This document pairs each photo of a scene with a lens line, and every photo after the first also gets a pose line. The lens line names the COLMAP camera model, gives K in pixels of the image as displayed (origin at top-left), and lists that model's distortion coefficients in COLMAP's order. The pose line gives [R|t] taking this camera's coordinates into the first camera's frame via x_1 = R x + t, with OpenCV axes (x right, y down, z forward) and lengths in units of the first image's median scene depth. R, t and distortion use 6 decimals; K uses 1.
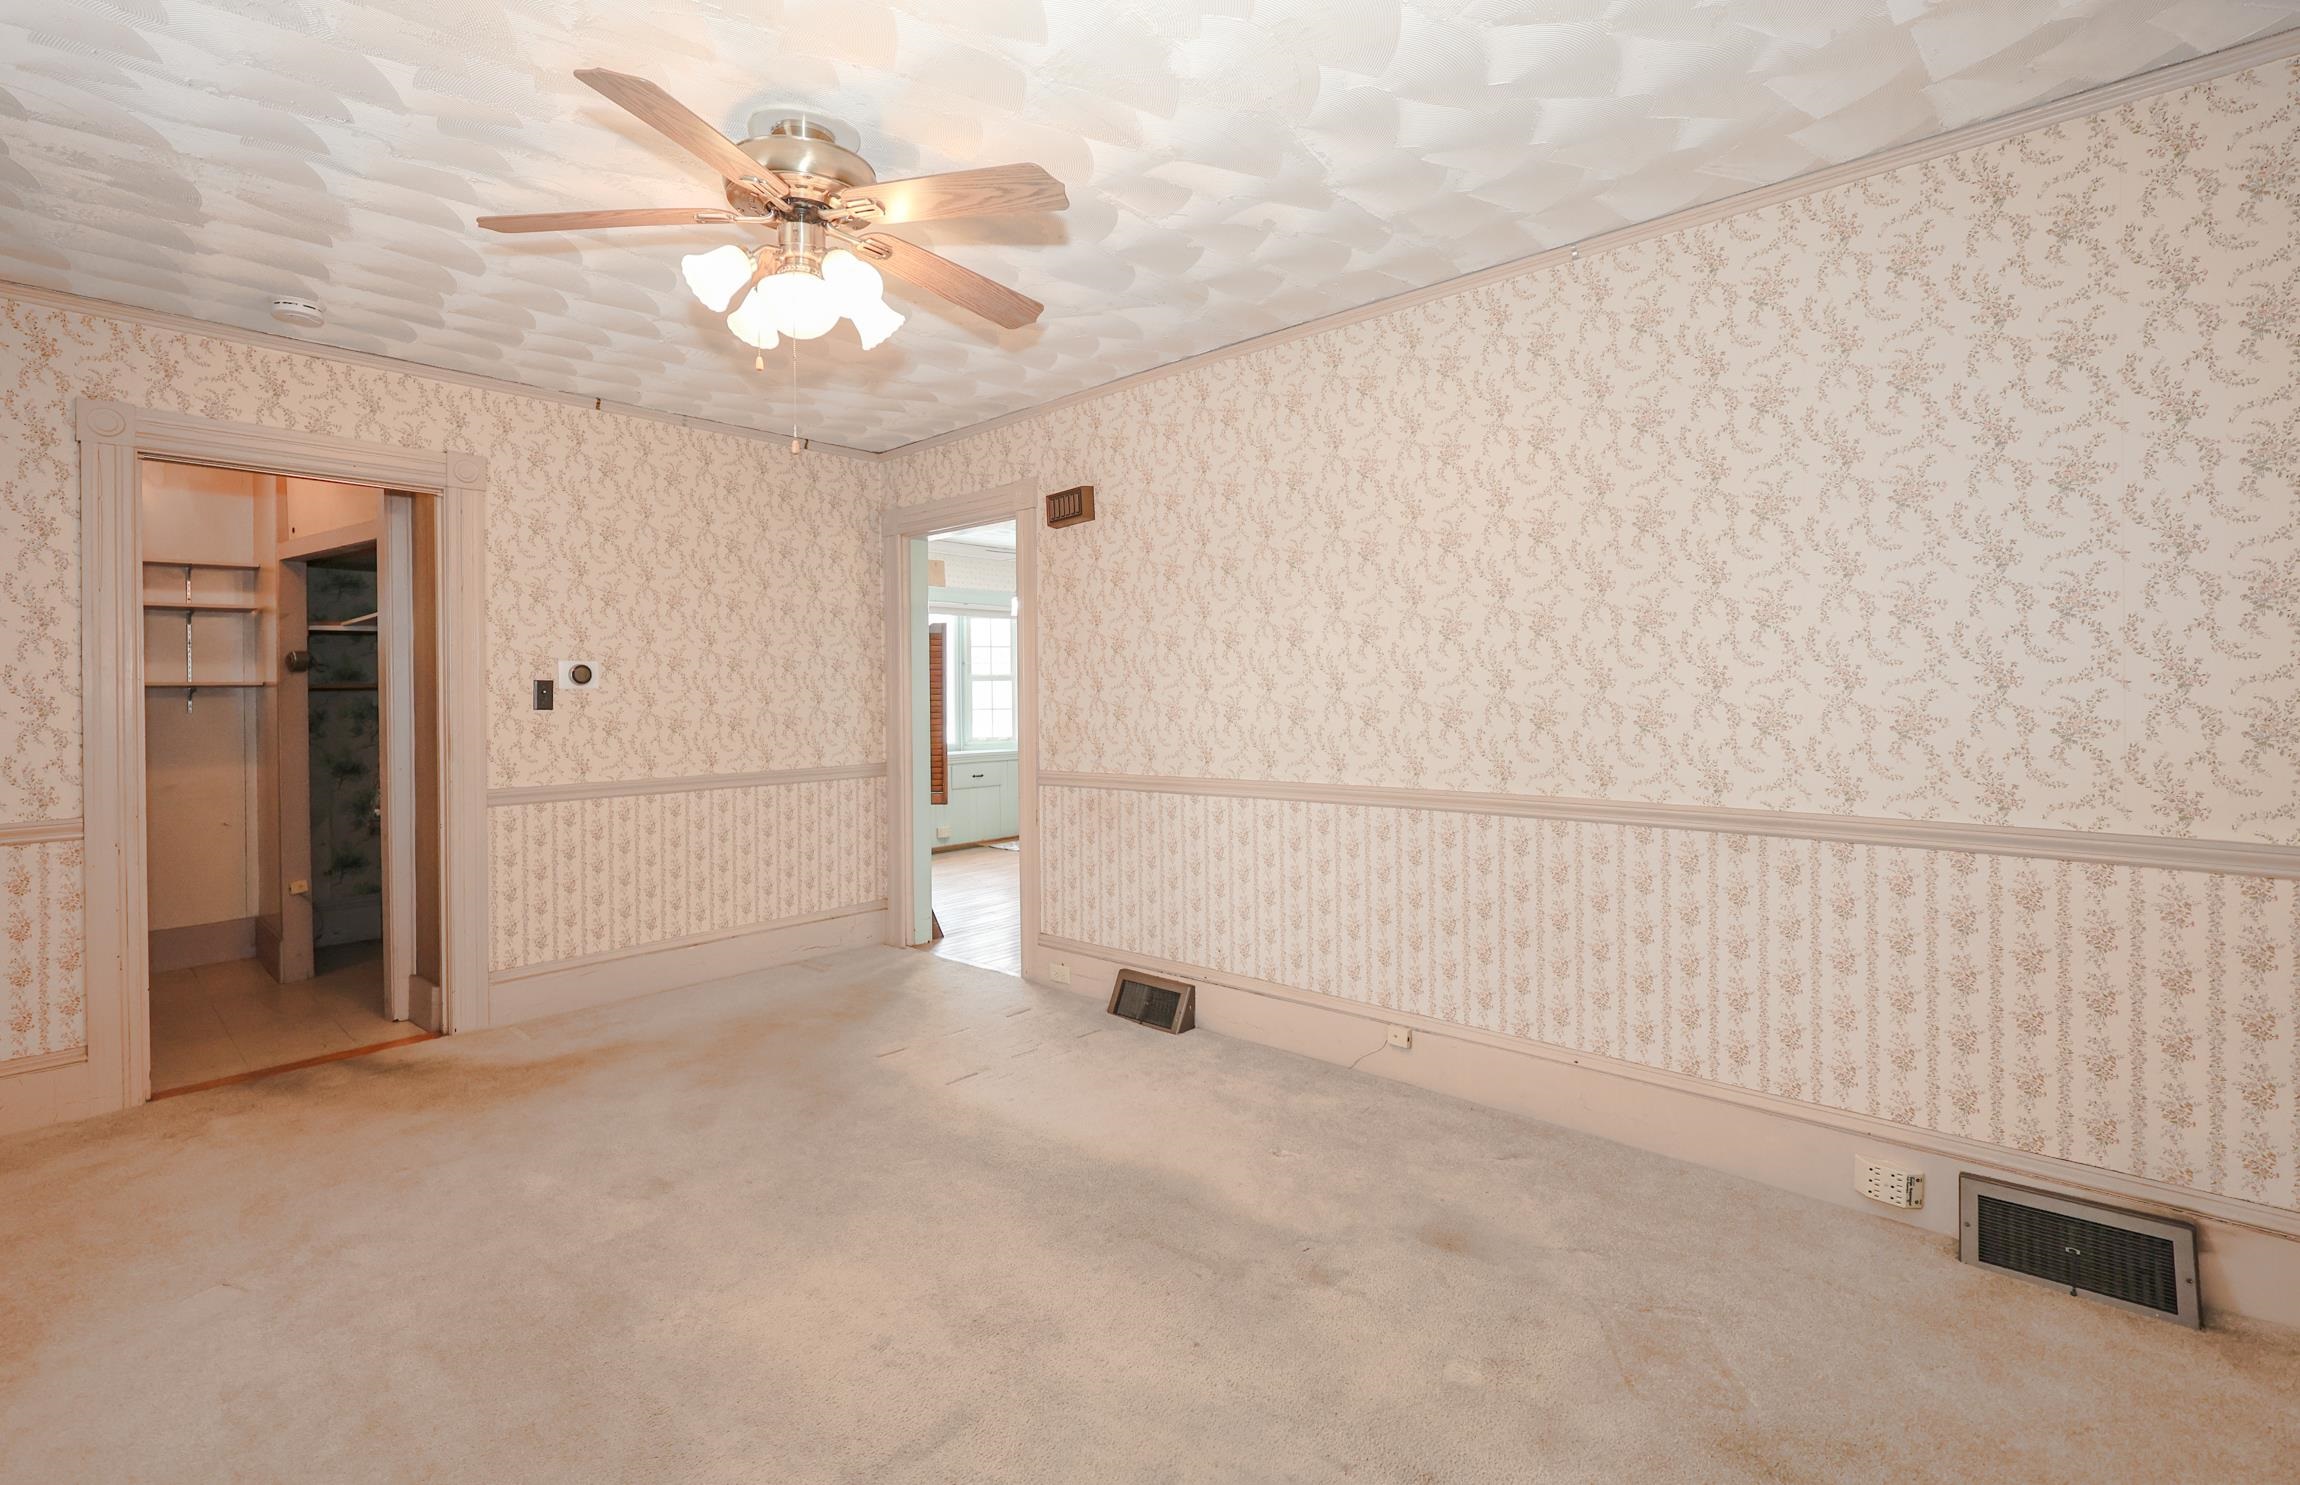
lens RADIAL K [[1054.6, 0, 1038.0], [0, 1054.6, 689.7], [0, 0, 1]] dist [0.013828, 0.000140]
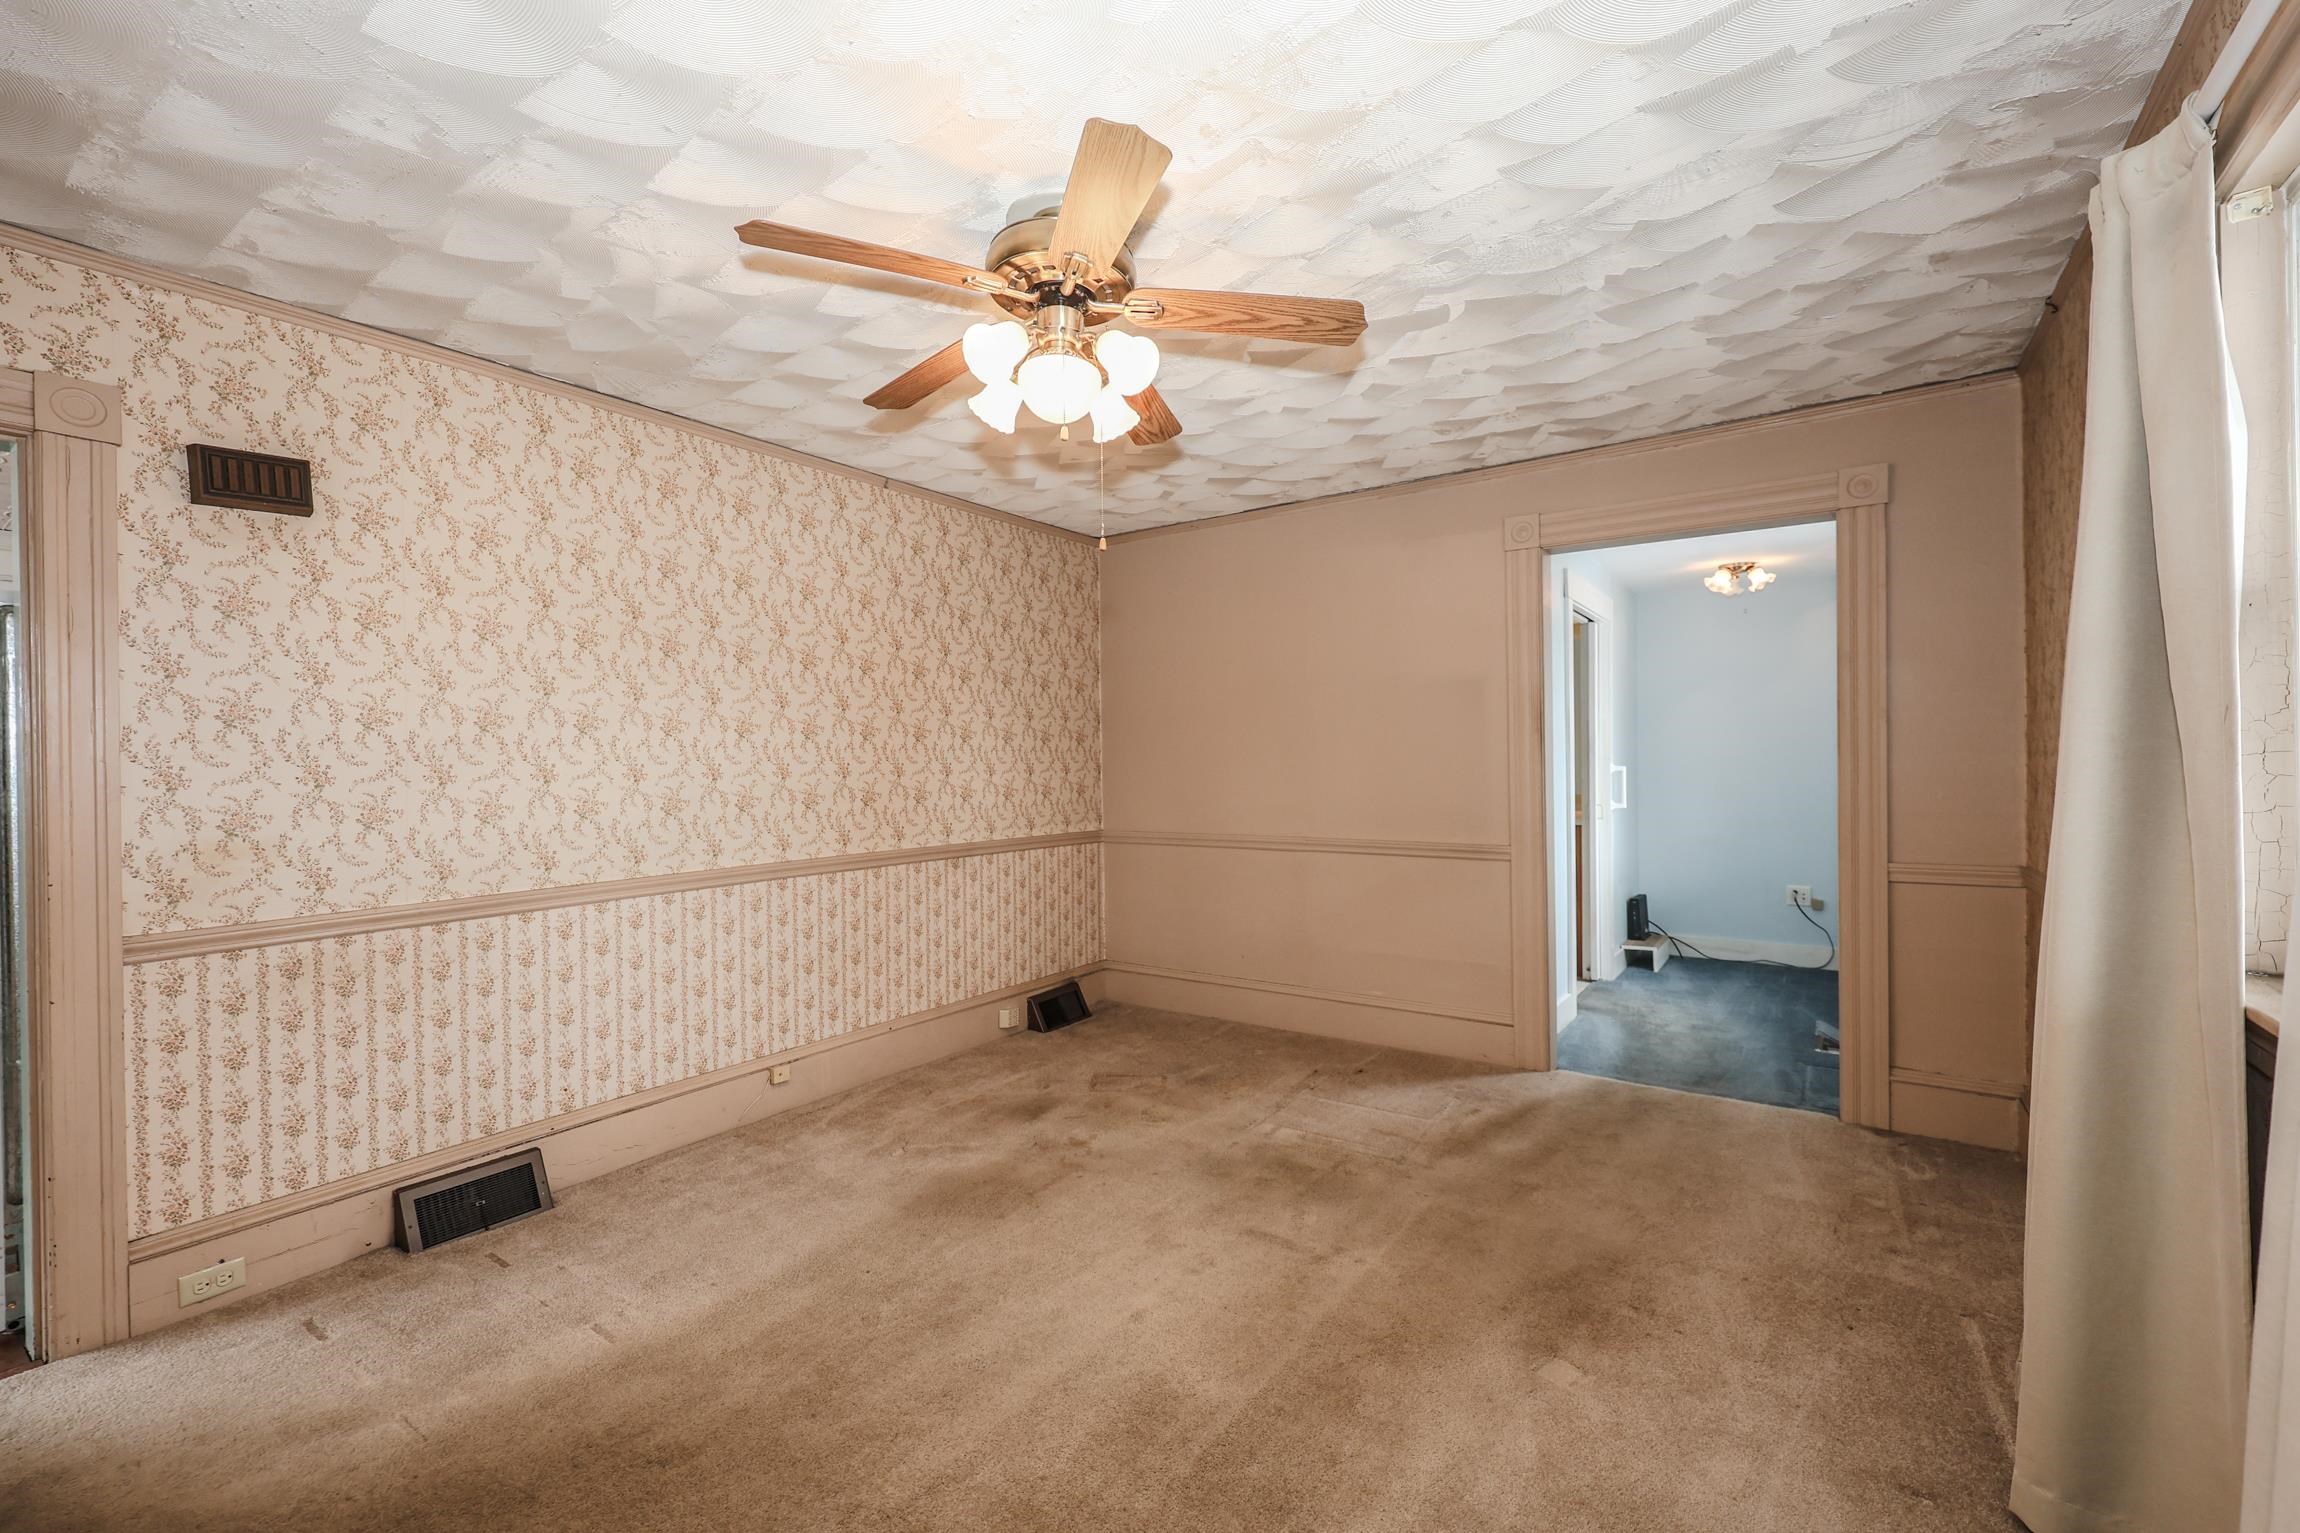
lens RADIAL K [[936.9, 0, 1147.9], [0, 936.9, 765.8], [0, 0, 1]] dist [-0.001019, -0.000842]
pose [[-0.175888, 0.014951, 0.984297, -0.651852], [0.016586, 0.999788, -0.012222, 0.004511], [-0.984270, 0.014176, -0.176099, 0.668632]]
